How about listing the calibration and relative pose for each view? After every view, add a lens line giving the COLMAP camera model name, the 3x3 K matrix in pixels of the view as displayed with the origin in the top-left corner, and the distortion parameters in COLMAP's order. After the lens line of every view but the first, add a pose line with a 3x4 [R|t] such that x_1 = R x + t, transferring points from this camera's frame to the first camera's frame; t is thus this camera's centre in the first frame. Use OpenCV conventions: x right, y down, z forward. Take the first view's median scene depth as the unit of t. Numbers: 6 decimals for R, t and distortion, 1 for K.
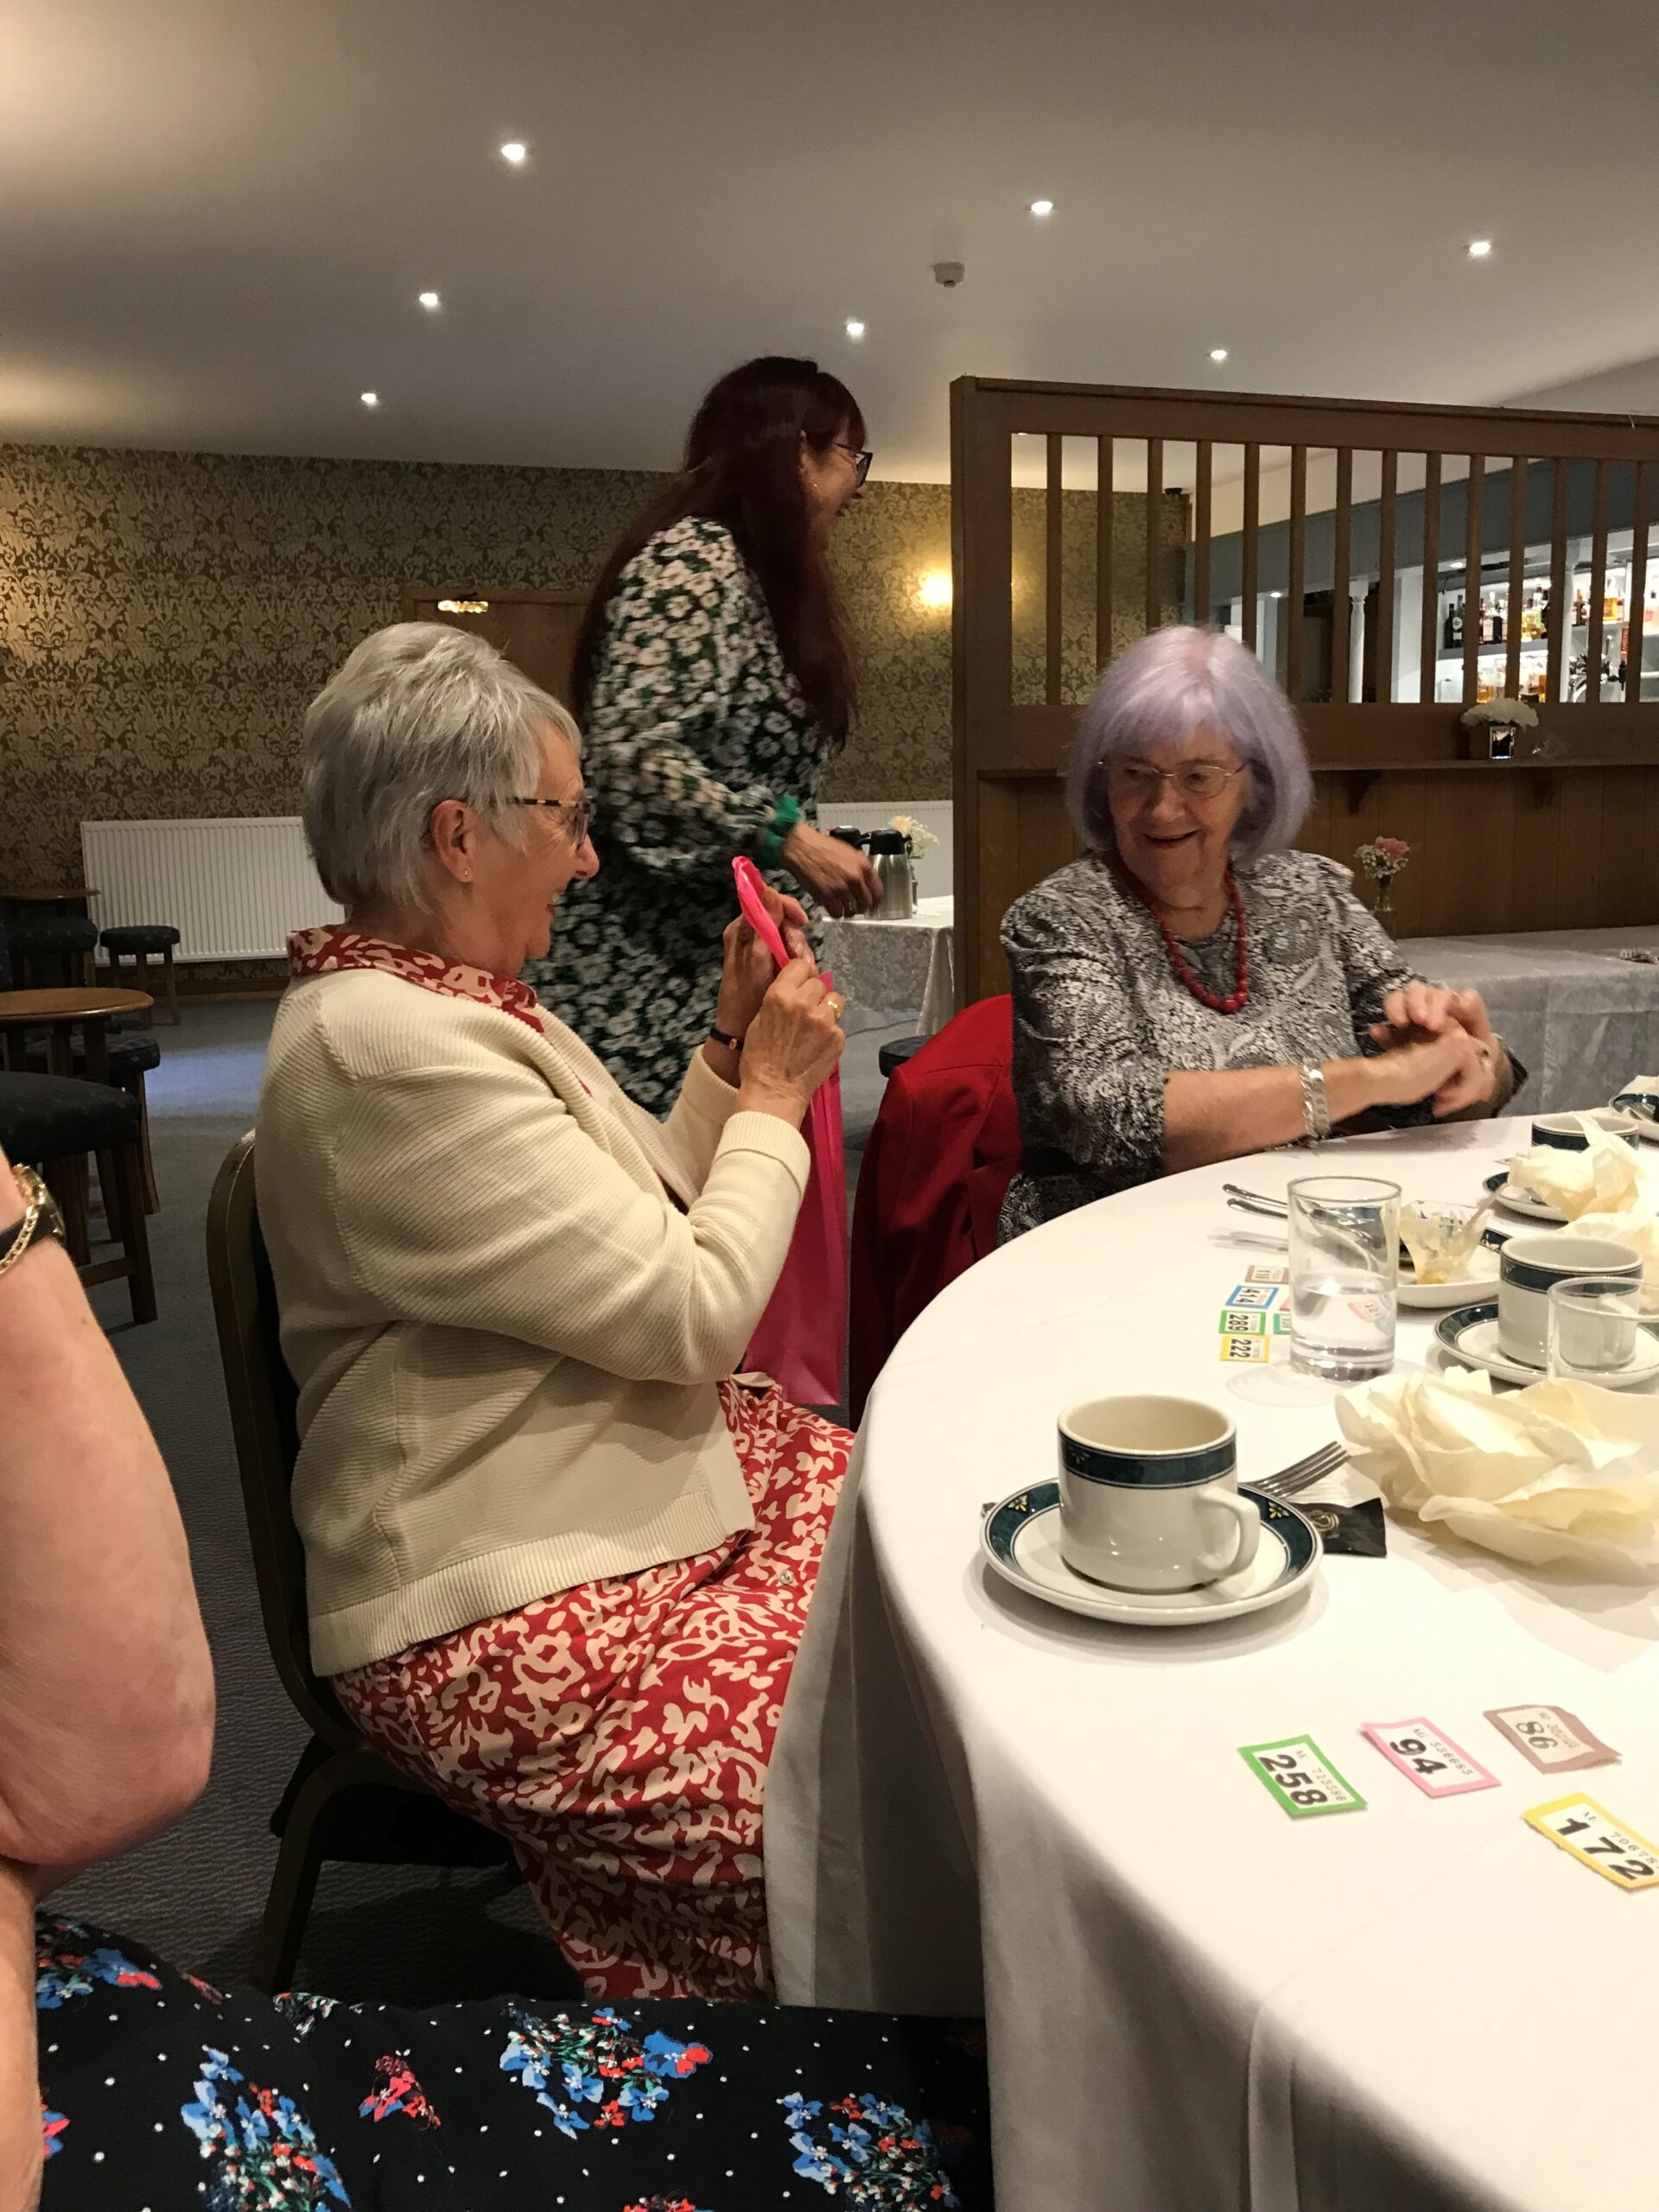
lens RADIAL K [[1783.9, 0, 845.3], [0, 1783.9, 1094.7], [0, 0, 1]] dist [0.008042, -0.010477]
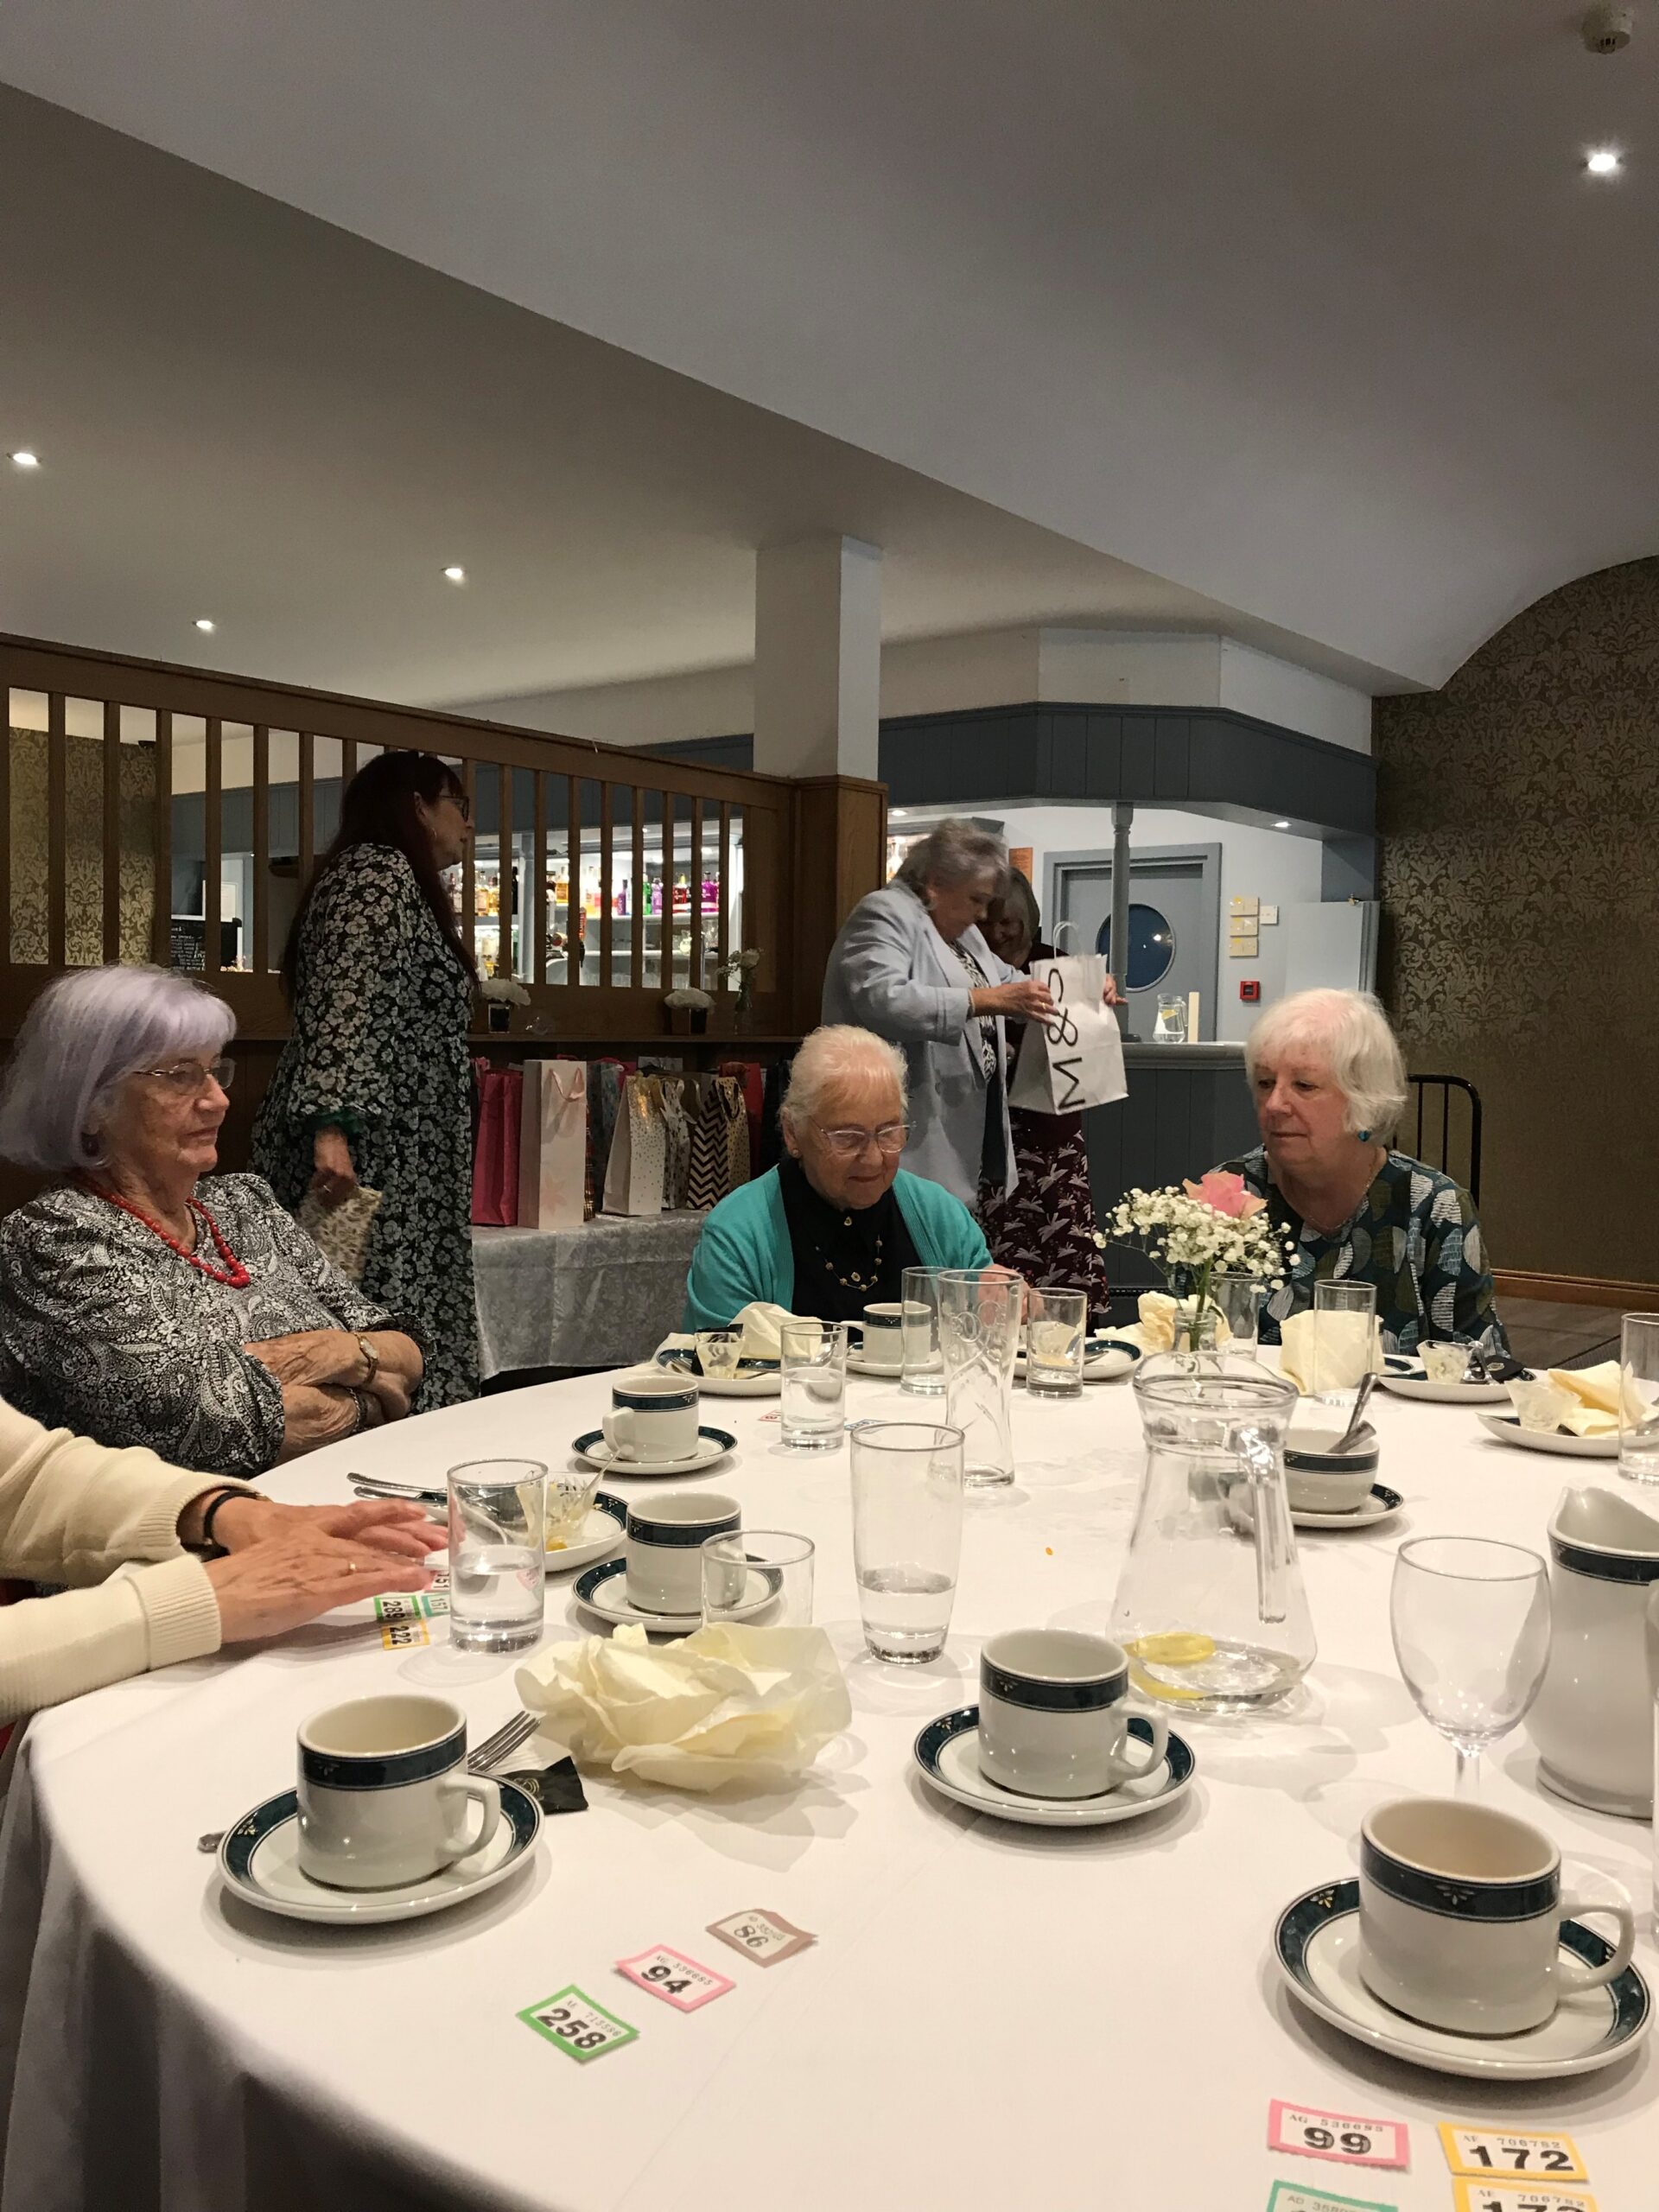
lens RADIAL K [[1783.9, 0, 845.3], [0, 1783.9, 1094.7], [0, 0, 1]] dist [0.008042, -0.010477]
pose [[0.846589, 0.011534, 0.532122, -0.169340], [0.061484, 0.990953, -0.119299, -0.044453], [-0.528684, 0.133715, 0.838220, -0.092003]]
